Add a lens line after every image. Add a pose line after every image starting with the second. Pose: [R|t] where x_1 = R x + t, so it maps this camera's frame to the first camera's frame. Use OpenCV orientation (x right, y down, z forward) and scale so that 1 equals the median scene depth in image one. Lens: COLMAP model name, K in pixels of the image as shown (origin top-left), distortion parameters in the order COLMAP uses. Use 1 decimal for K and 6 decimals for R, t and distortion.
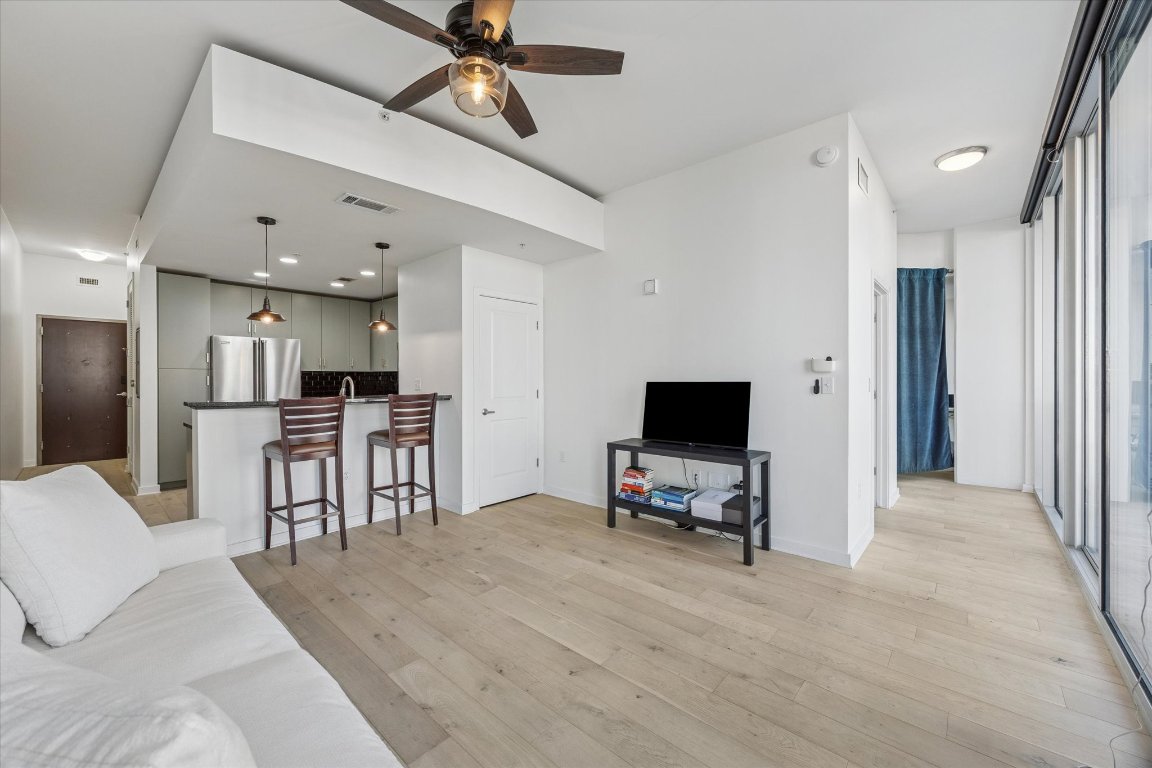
lens RADIAL K [[446.5, 0, 573.2], [0, 446.5, 381.3], [0, 0, 1]] dist [-0.004662, -0.000608]
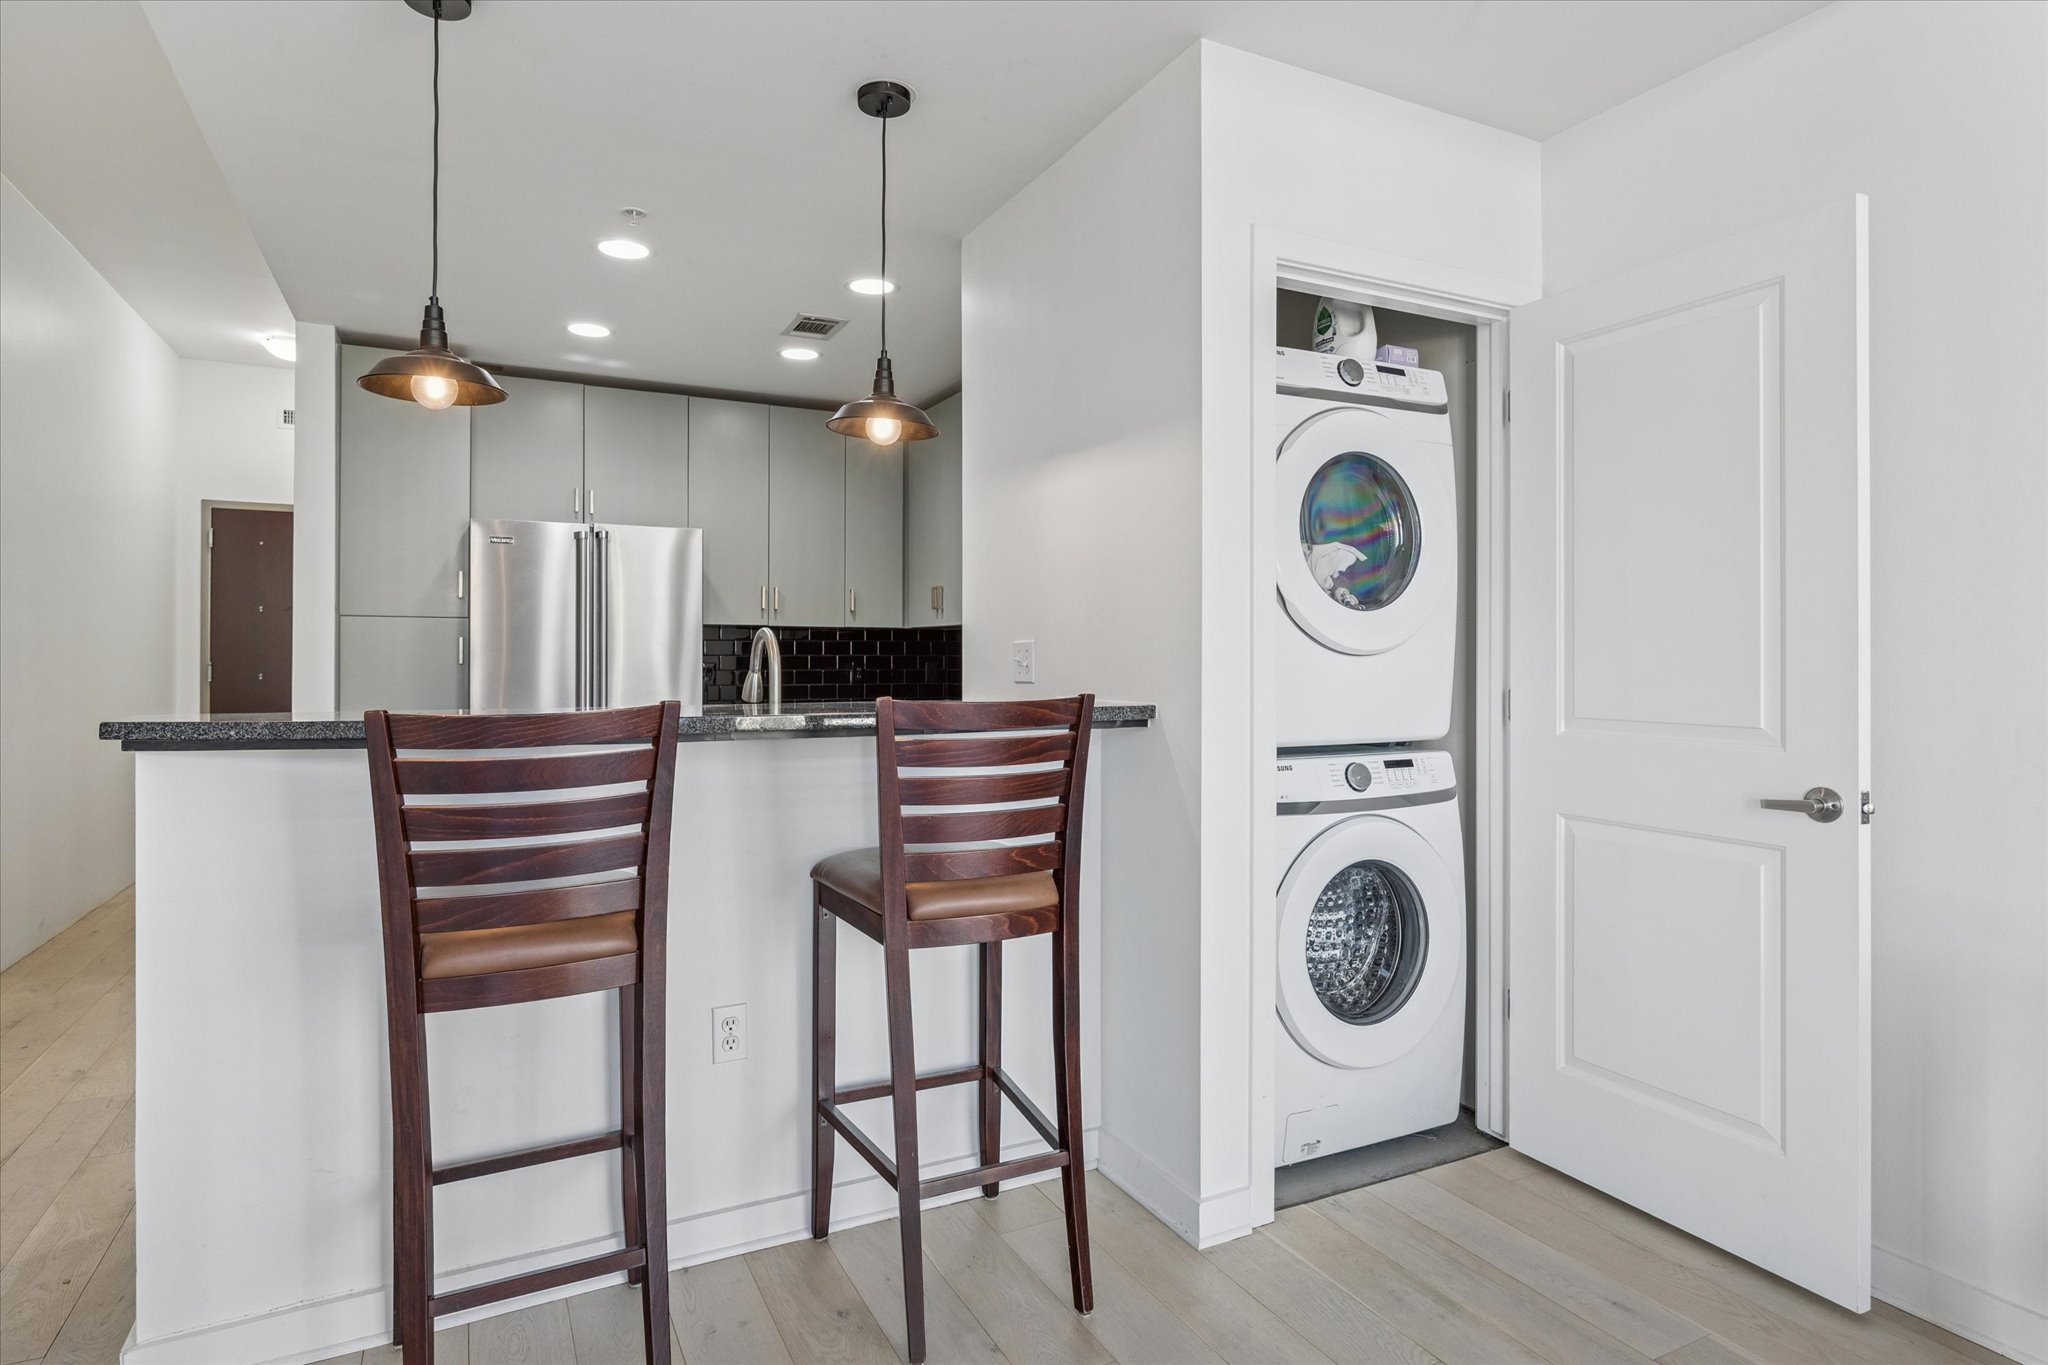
lens RADIAL K [[1096.1, 0, 1027.8], [0, 1096.1, 665.8], [0, 0, 1]] dist [-0.017975, -0.000476]
pose [[0.935158, 0.003660, -0.354211, -0.150360], [-0.004748, 0.999986, -0.002202, 0.013531], [0.354198, 0.003741, 0.935163, 0.504361]]
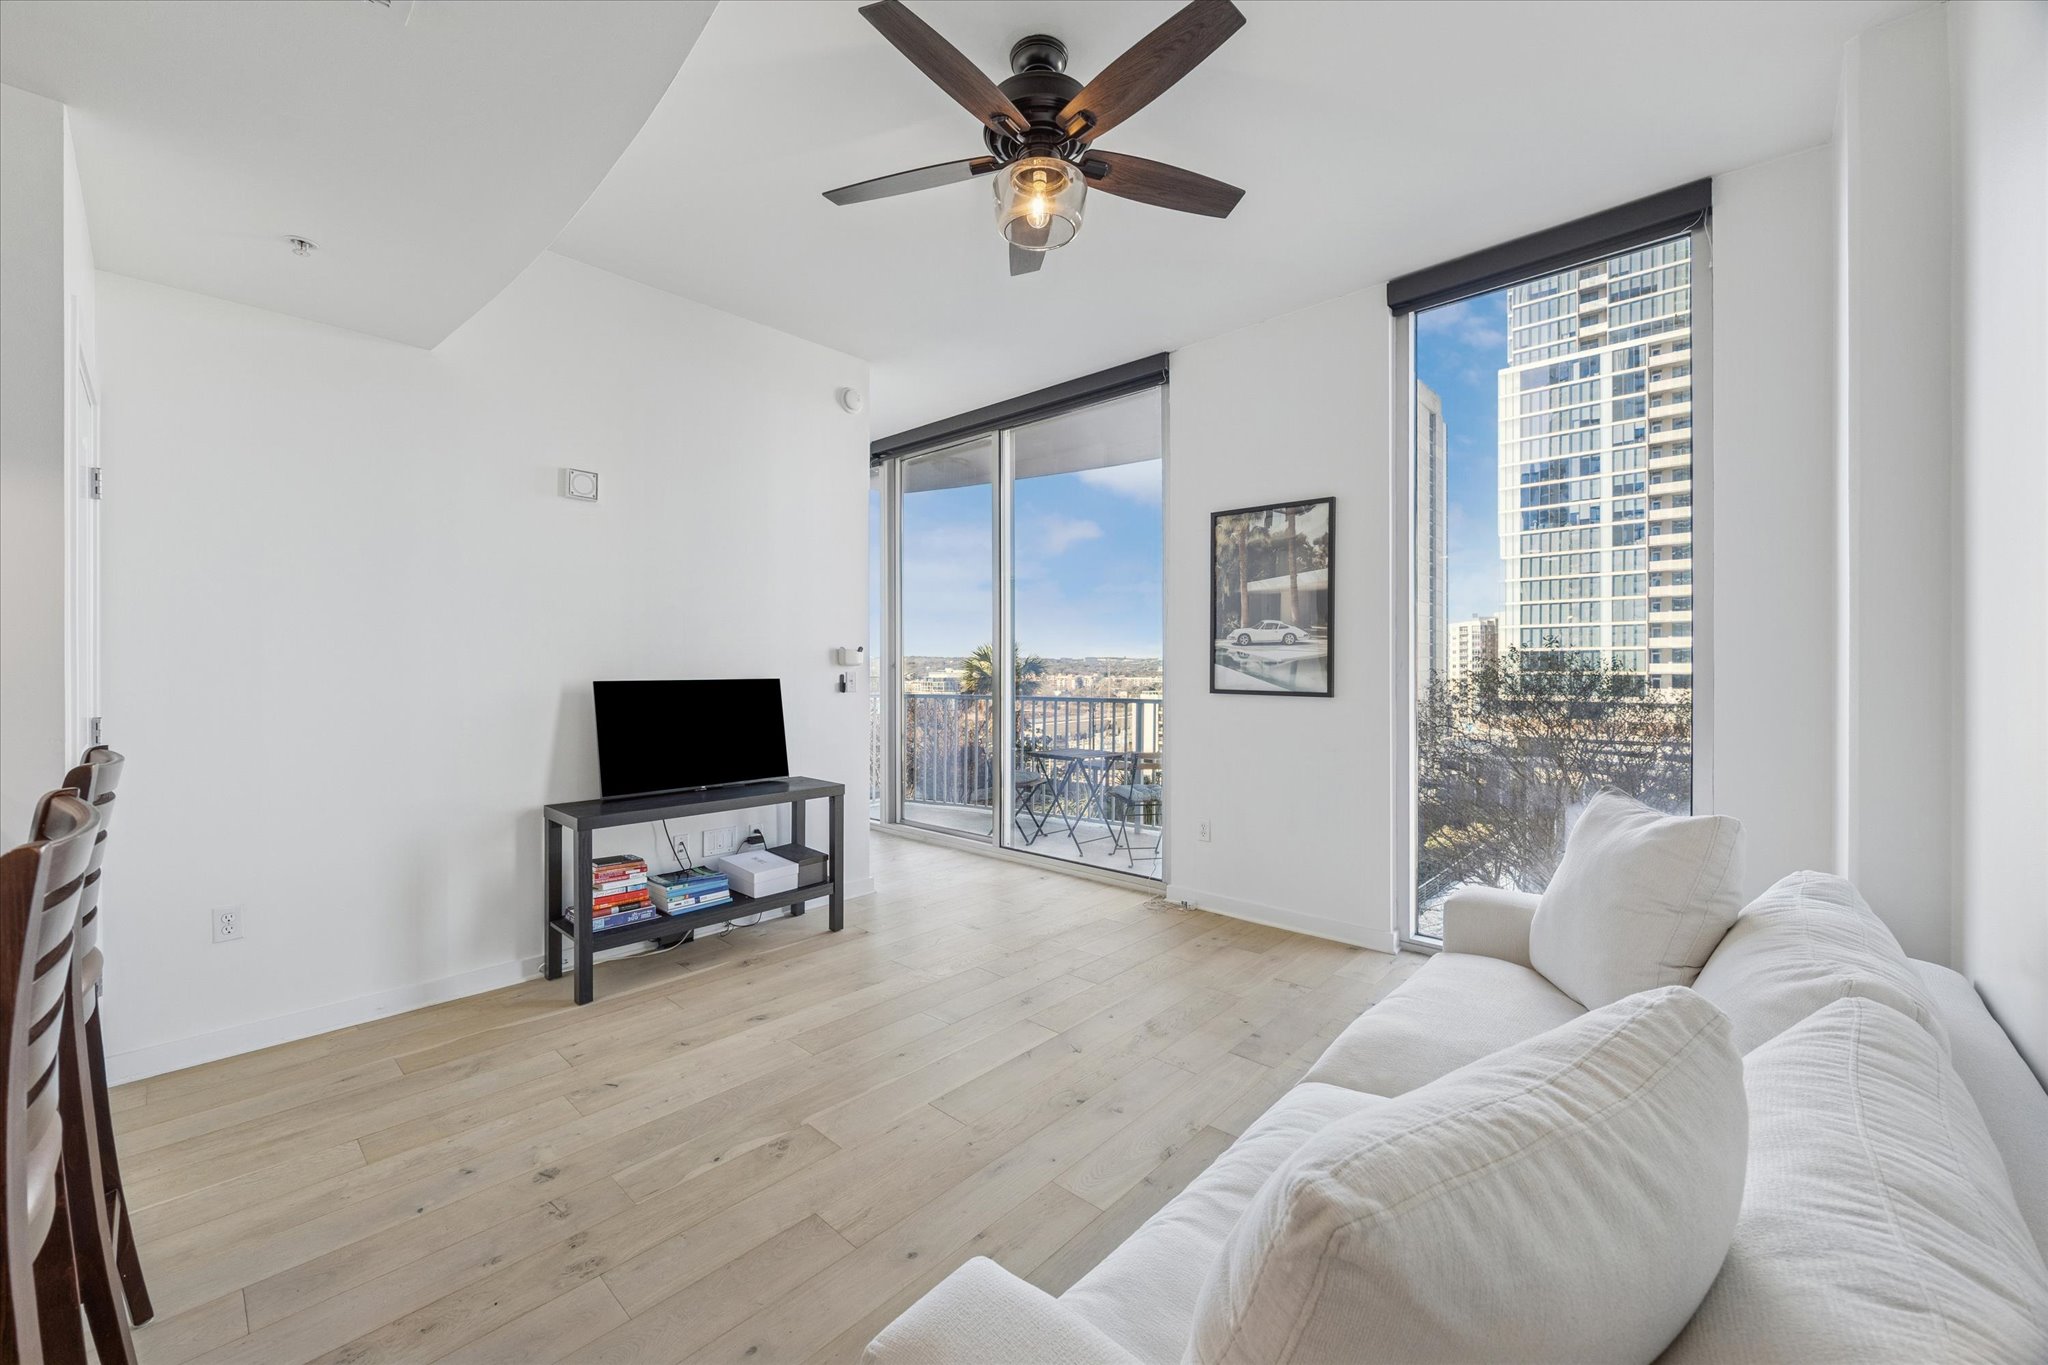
lens RADIAL K [[793.7, 0, 1008.5], [0, 793.7, 672.6], [0, 0, 1]] dist [-0.004662, -0.000608]
pose [[0.020874, -0.007859, 0.999751, -0.703337], [0.003282, 0.999964, 0.007792, -0.013730], [-0.999777, 0.003118, 0.020899, 0.545569]]
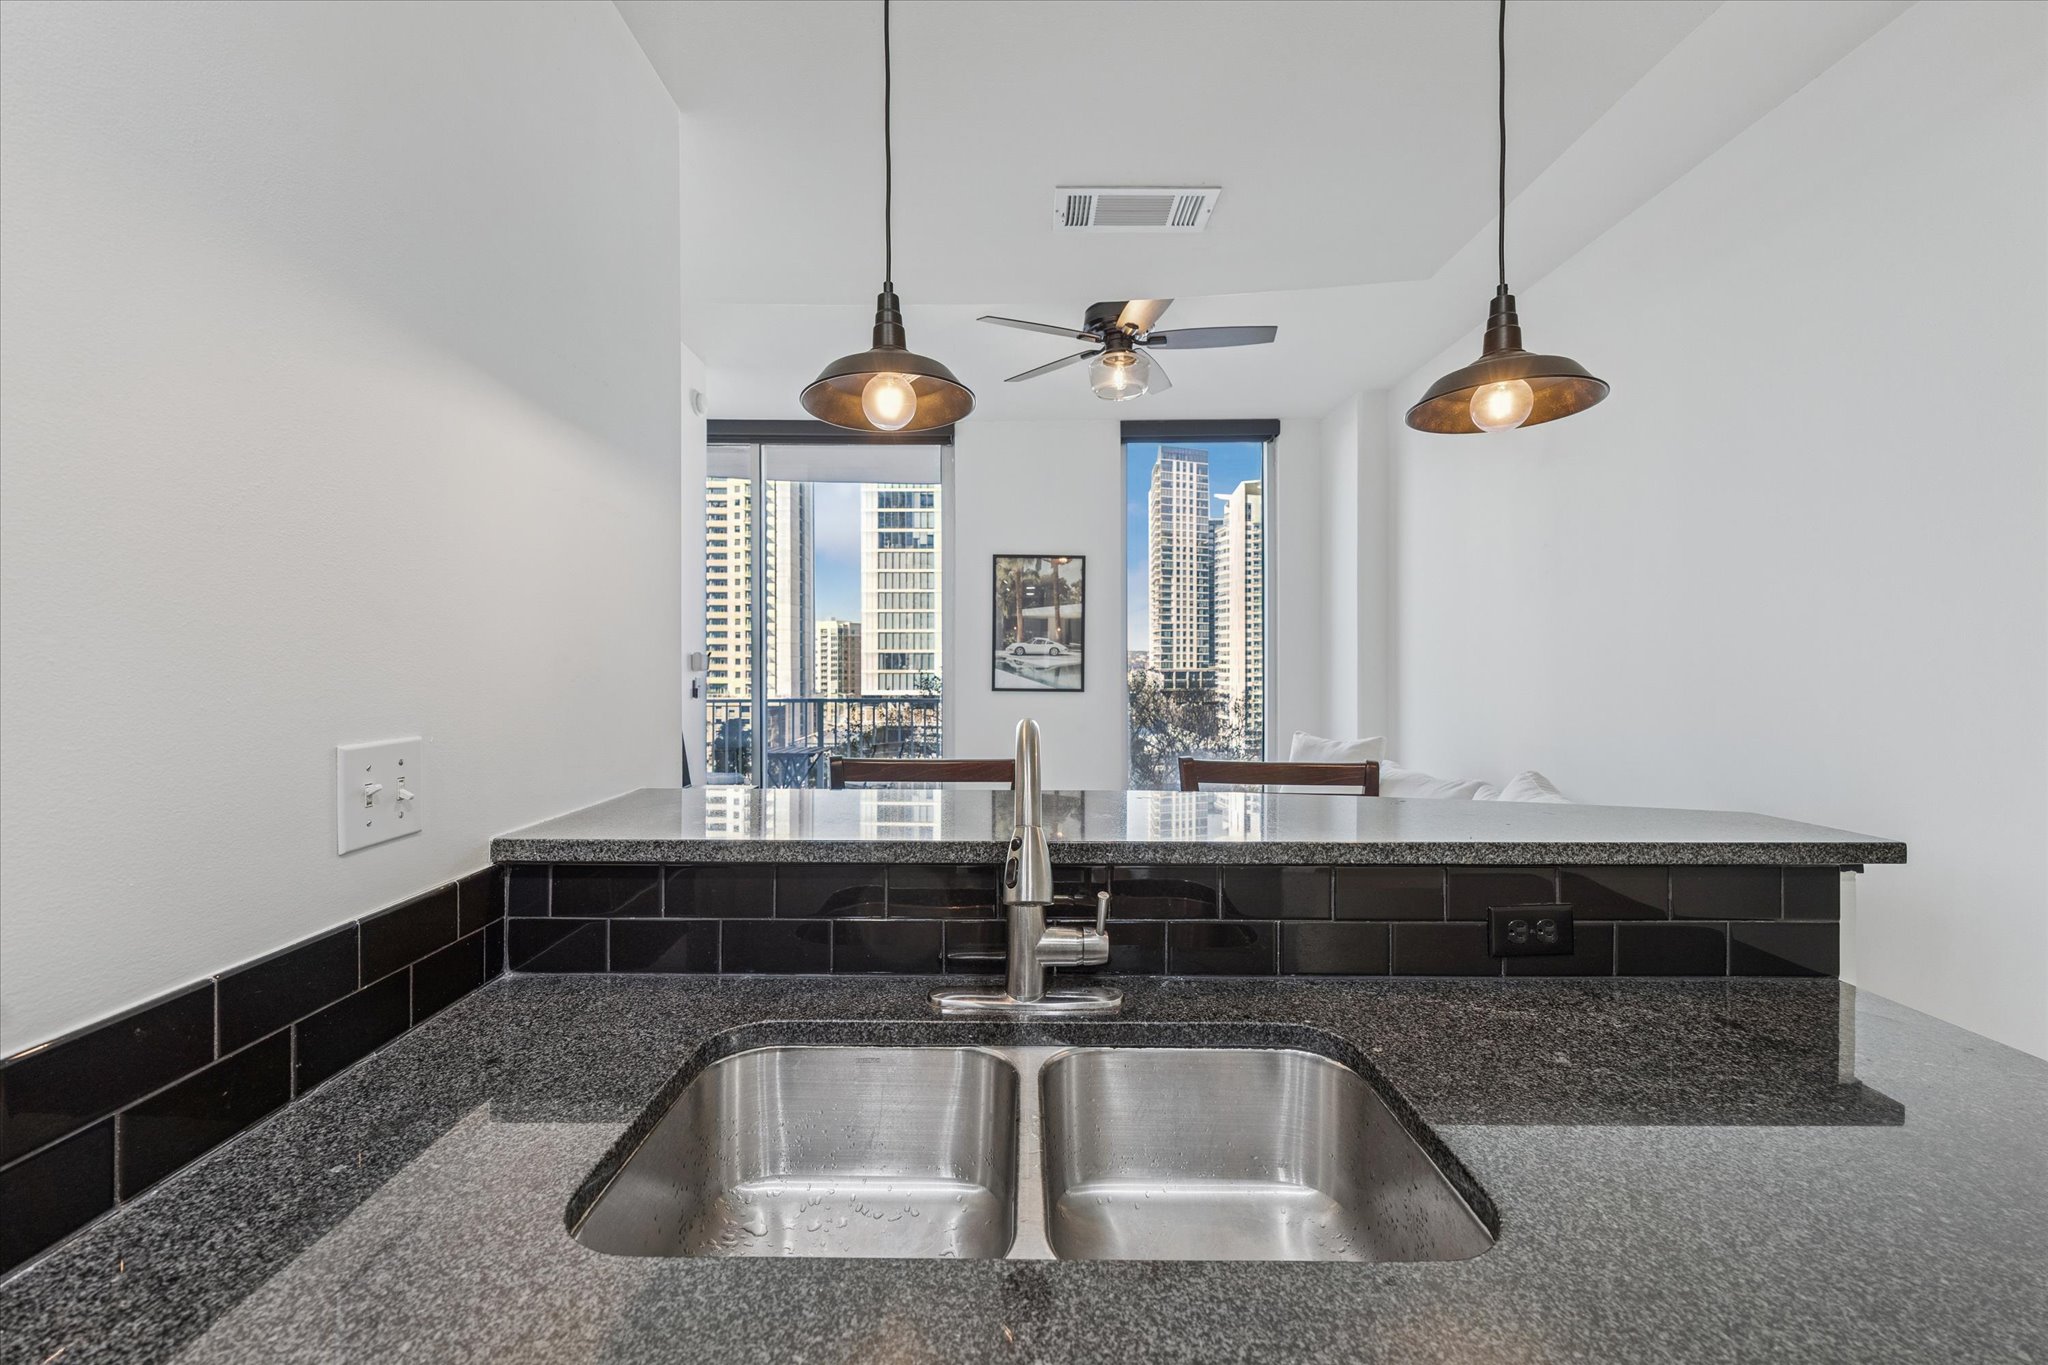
lens RADIAL K [[818.3, 0, 1009.5], [0, 818.3, 661.6], [0, 0, 1]] dist [0.009151, -0.001405]
pose [[-0.663952, 0.002955, 0.747769, -0.730419], [0.000765, 0.999994, -0.003272, -0.024773], [-0.747775, -0.001601, -0.663951, 1.249666]]
